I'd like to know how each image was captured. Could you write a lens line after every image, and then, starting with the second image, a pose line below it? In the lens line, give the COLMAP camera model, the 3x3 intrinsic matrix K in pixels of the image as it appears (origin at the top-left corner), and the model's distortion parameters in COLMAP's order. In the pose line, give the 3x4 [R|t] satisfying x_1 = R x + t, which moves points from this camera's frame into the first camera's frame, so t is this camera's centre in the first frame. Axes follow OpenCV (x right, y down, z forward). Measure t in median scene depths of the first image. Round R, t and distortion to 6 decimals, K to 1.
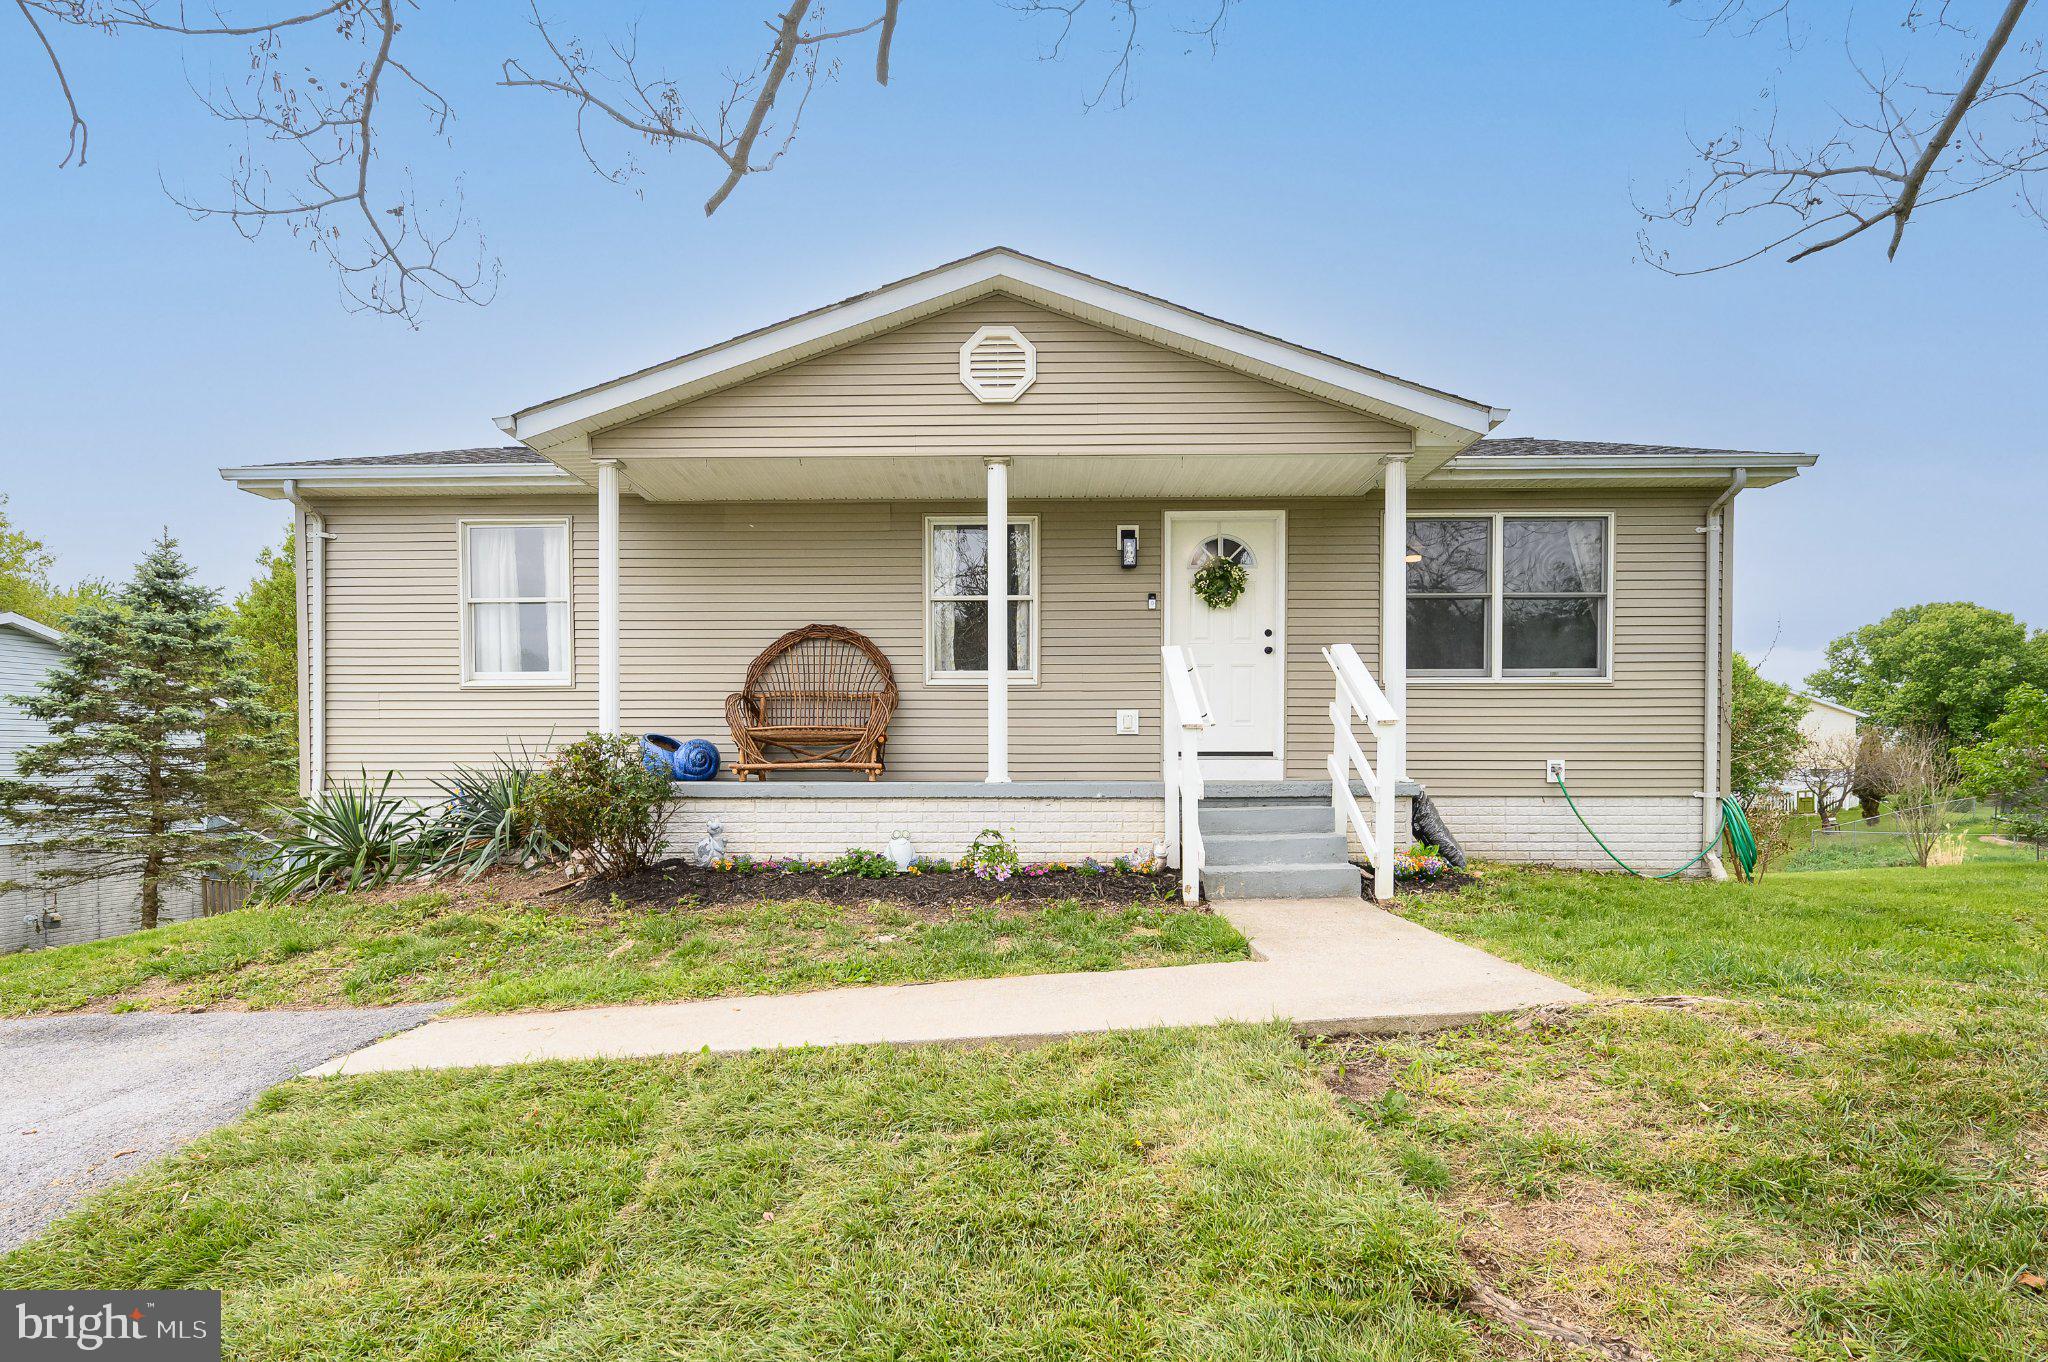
lens RADIAL K [[1051.9, 0, 1001.3], [0, 1051.9, 772.4], [0, 0, 1]] dist [0.002439, -0.000354]
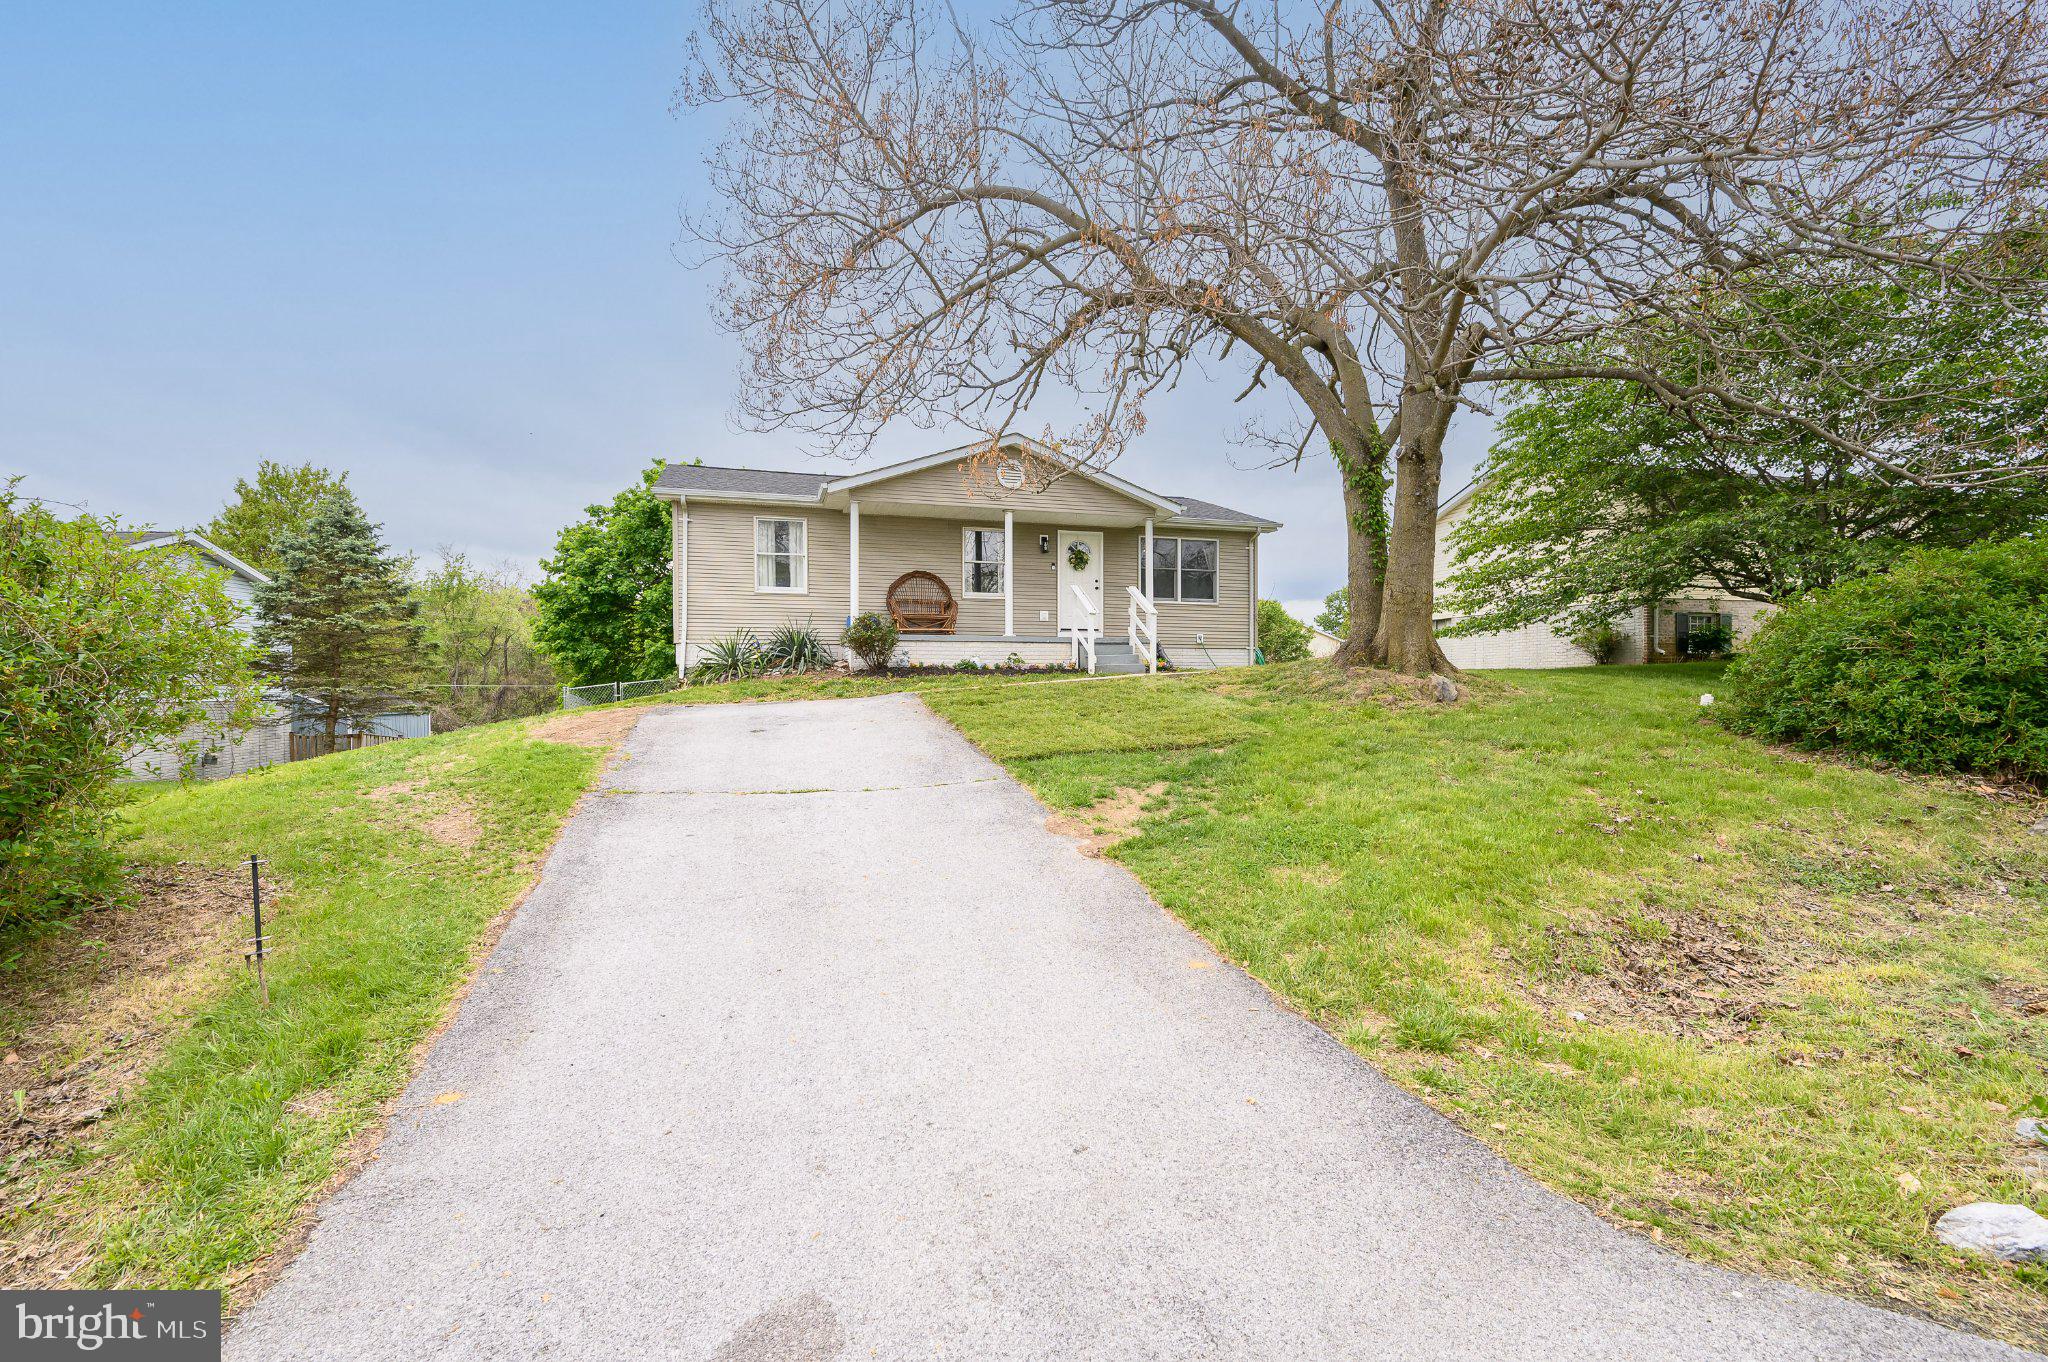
lens RADIAL K [[922.7, 0, 1004.2], [0, 922.7, 683.0], [0, 0, 1]] dist [-0.000005, -0.000050]
pose [[0.951152, 0.001953, 0.308717, -0.639124], [0.001753, 0.999930, -0.011726, 0.135449], [-0.308718, 0.011694, 0.951082, -1.022746]]
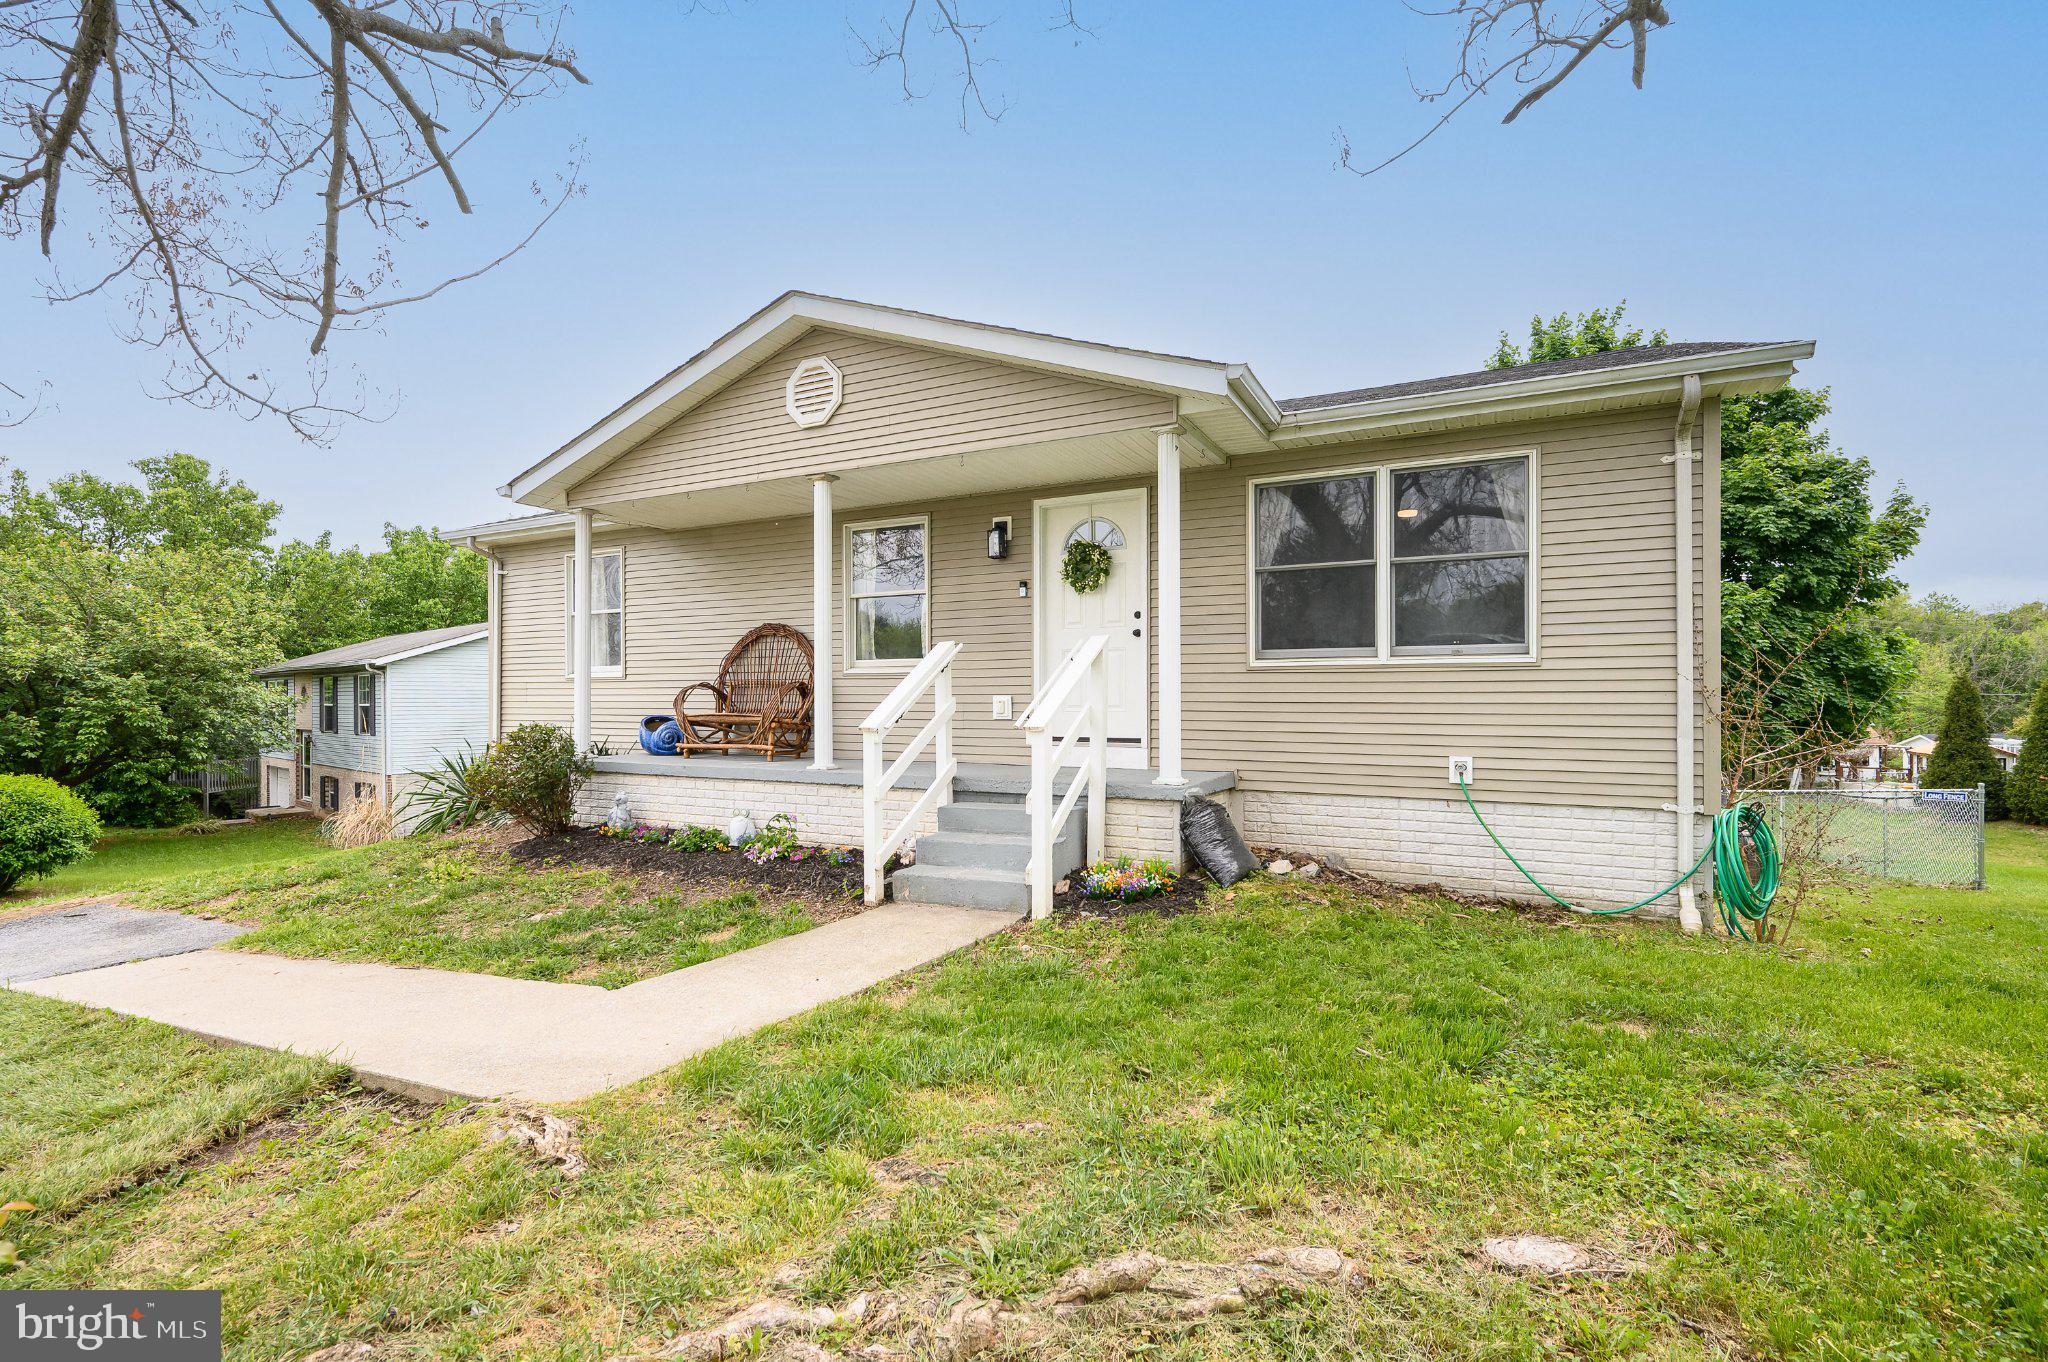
lens RADIAL K [[922.7, 0, 1004.2], [0, 922.7, 683.0], [0, 0, 1]] dist [-0.000005, -0.000050]
pose [[0.896958, -0.007149, -0.442059, 0.533216], [-0.002456, 0.999773, -0.021152, -0.053753], [0.442110, 0.020059, 0.896737, 0.195787]]
